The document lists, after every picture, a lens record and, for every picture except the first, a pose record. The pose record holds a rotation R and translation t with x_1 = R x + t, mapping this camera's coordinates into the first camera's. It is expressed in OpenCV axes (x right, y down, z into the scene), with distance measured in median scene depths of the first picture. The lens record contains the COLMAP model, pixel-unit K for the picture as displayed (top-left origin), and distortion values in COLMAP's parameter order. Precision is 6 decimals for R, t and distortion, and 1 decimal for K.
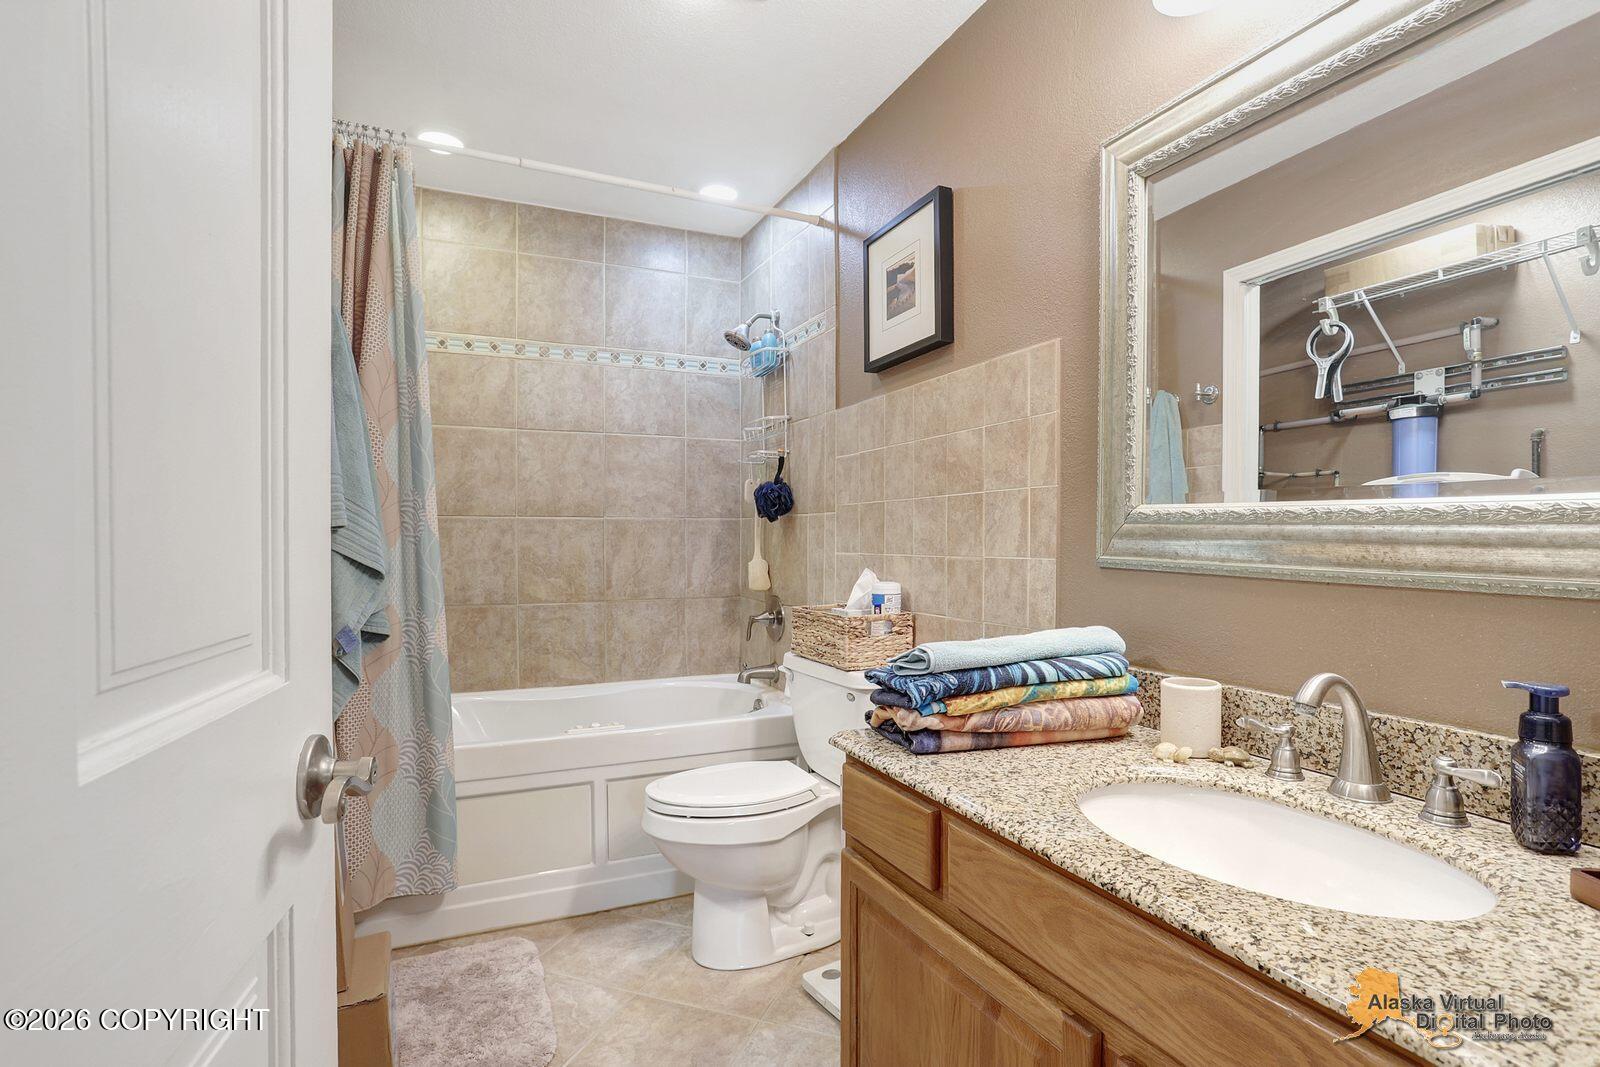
lens RADIAL K [[795.4, 0, 799.1], [0, 795.4, 563.7], [0, 0, 1]] dist [-0.047416, 0.032449]
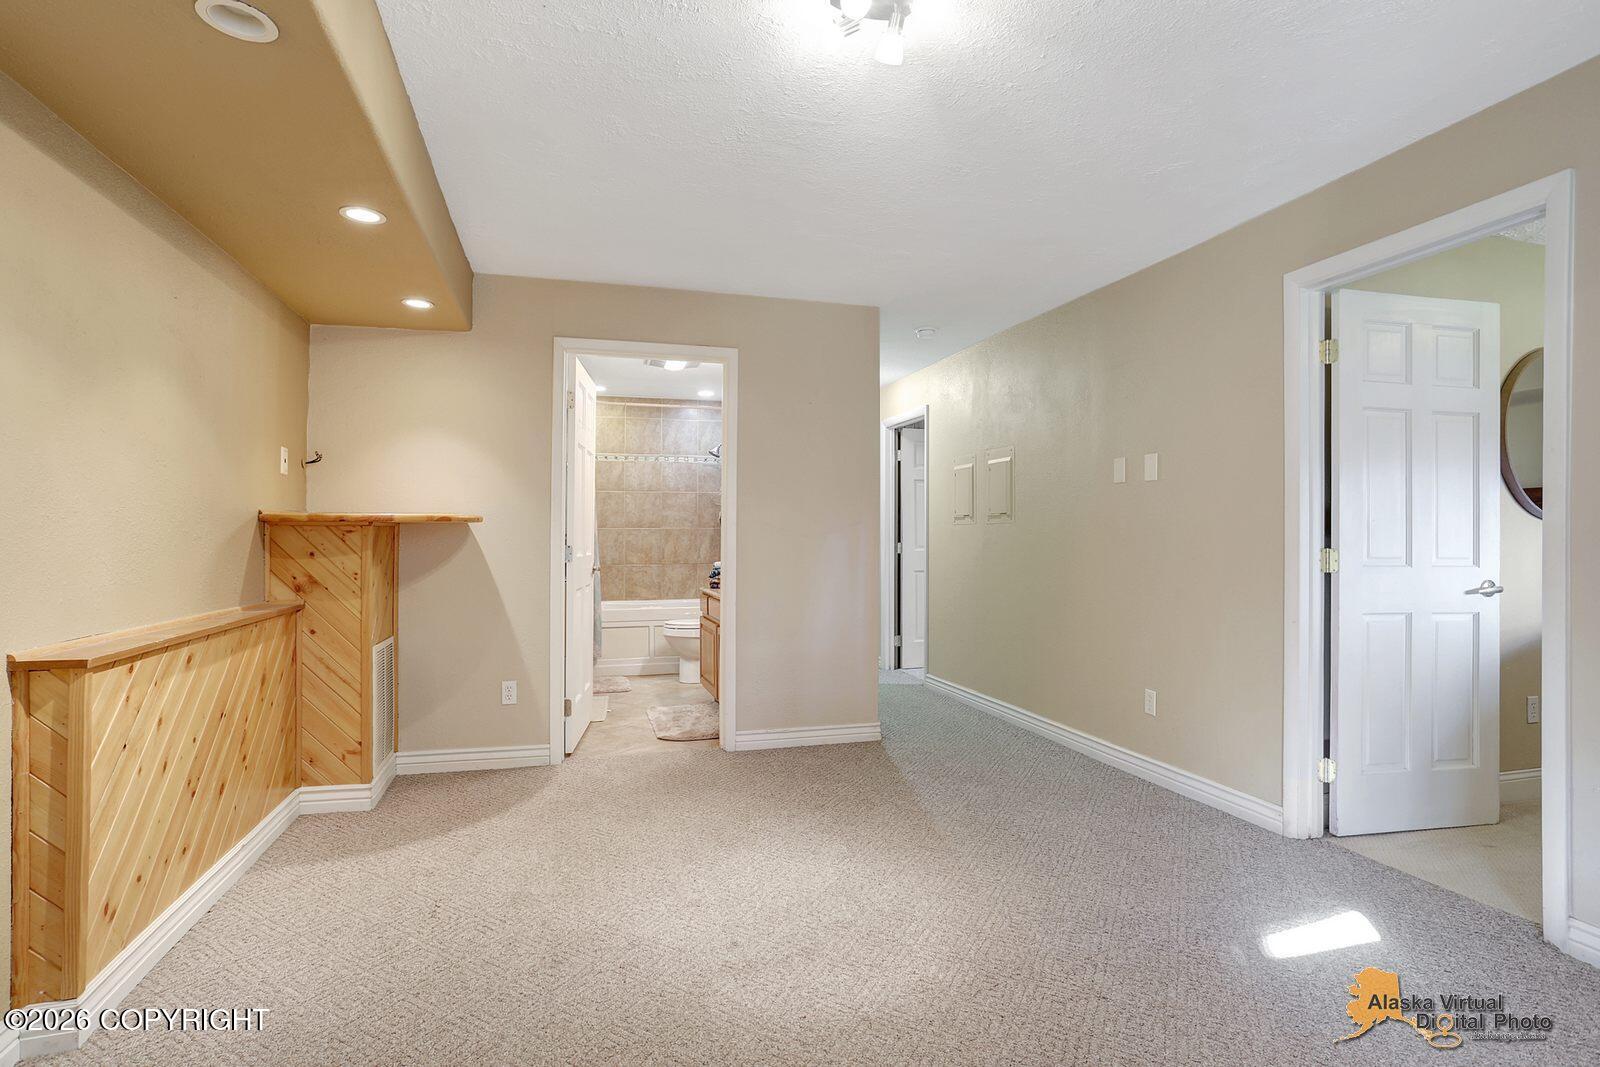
lens RADIAL K [[775.8, 0, 799.3], [0, 775.8, 539.5], [0, 0, 1]] dist [-0.047444, 0.028868]
pose [[0.991183, 0.003246, -0.132462, 0.458502], [-0.006227, 0.999736, -0.022096, 0.023680], [0.132355, 0.022726, 0.990942, -1.200440]]
